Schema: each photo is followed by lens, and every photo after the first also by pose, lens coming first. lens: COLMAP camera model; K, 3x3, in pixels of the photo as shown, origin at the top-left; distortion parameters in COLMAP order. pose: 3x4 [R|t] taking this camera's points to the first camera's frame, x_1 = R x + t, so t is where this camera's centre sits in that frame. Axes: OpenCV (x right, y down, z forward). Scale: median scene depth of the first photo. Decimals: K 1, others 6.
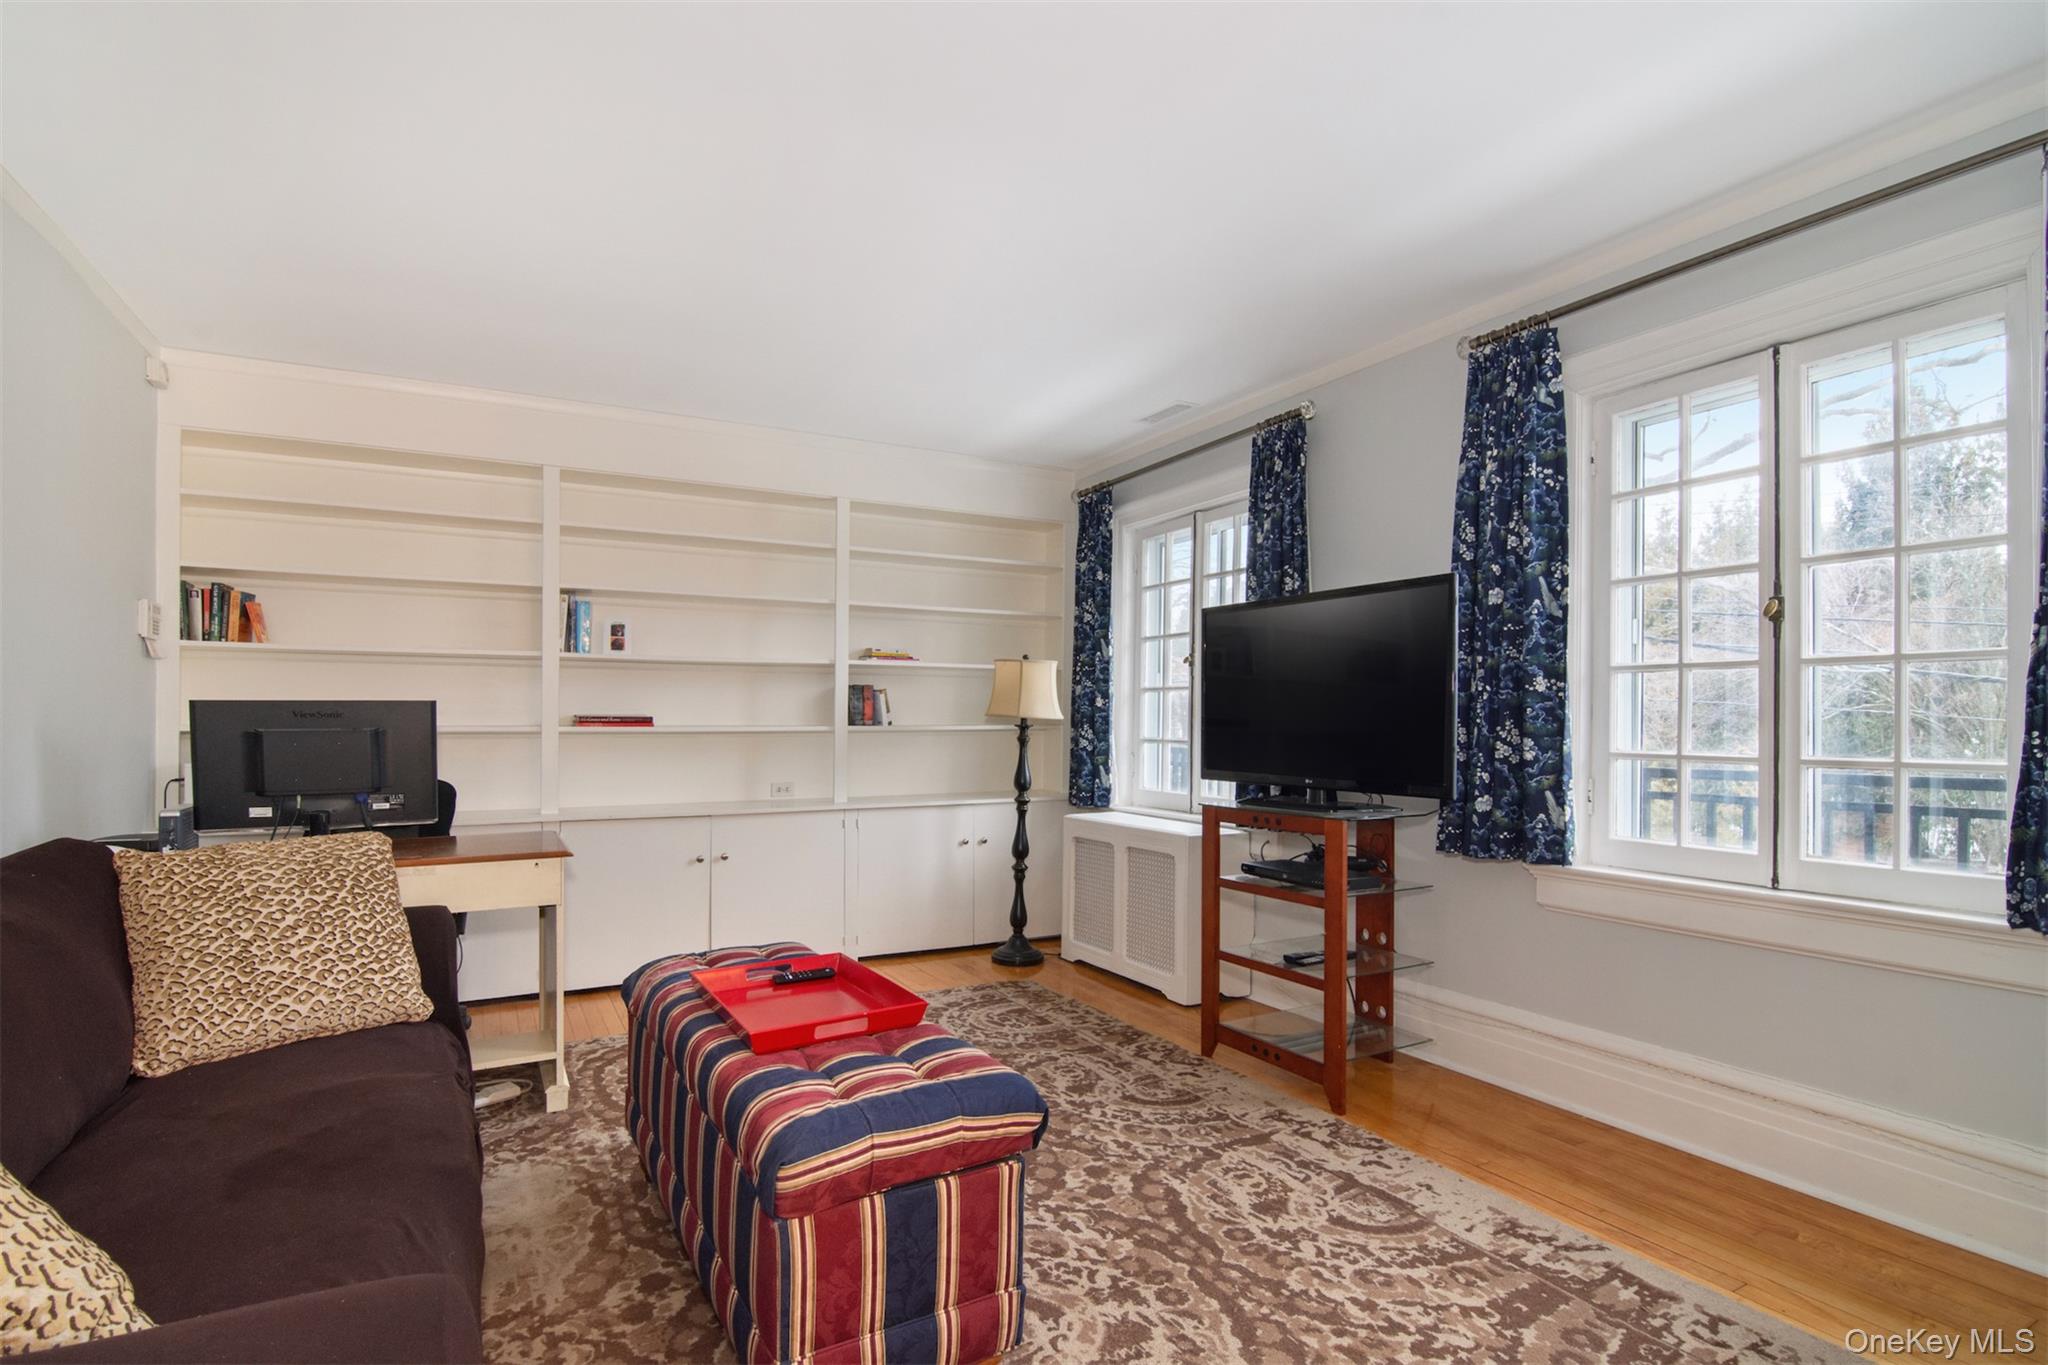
lens RADIAL K [[1024.7, 0, 1026.1], [0, 1024.7, 693.4], [0, 0, 1]] dist [0.002674, 0.000086]
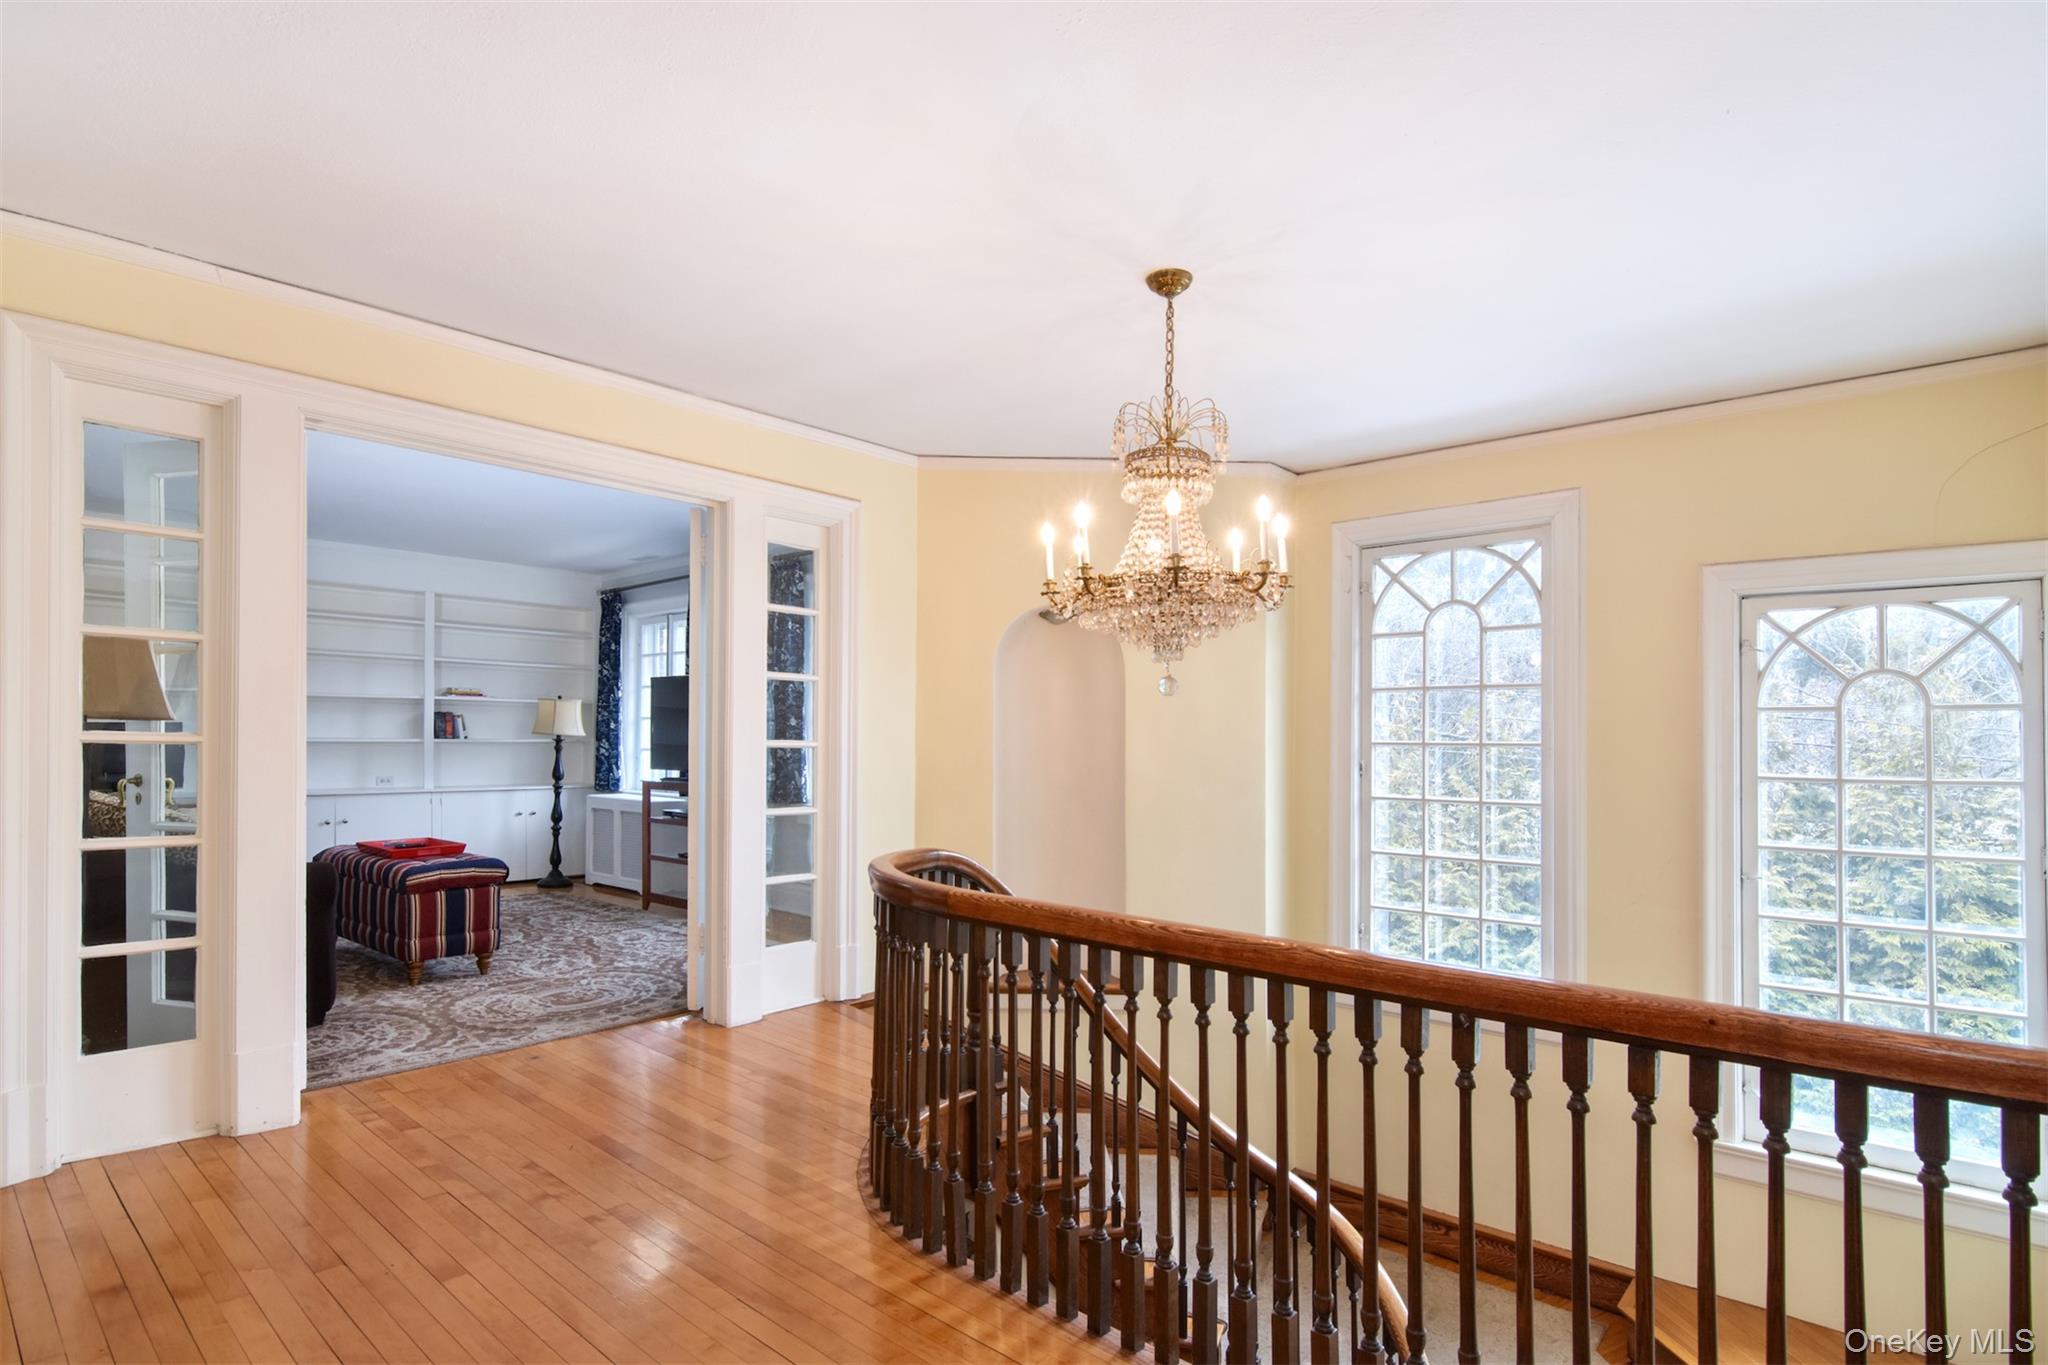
lens RADIAL K [[1024.7, 0, 1032.1], [0, 1024.7, 745.9], [0, 0, 1]] dist [0.002674, 0.000086]
pose [[0.938112, 0.005447, 0.346288, 0.132948], [-0.018289, 0.999260, 0.033830, -0.025859], [-0.345848, -0.038070, 0.937518, -0.740276]]
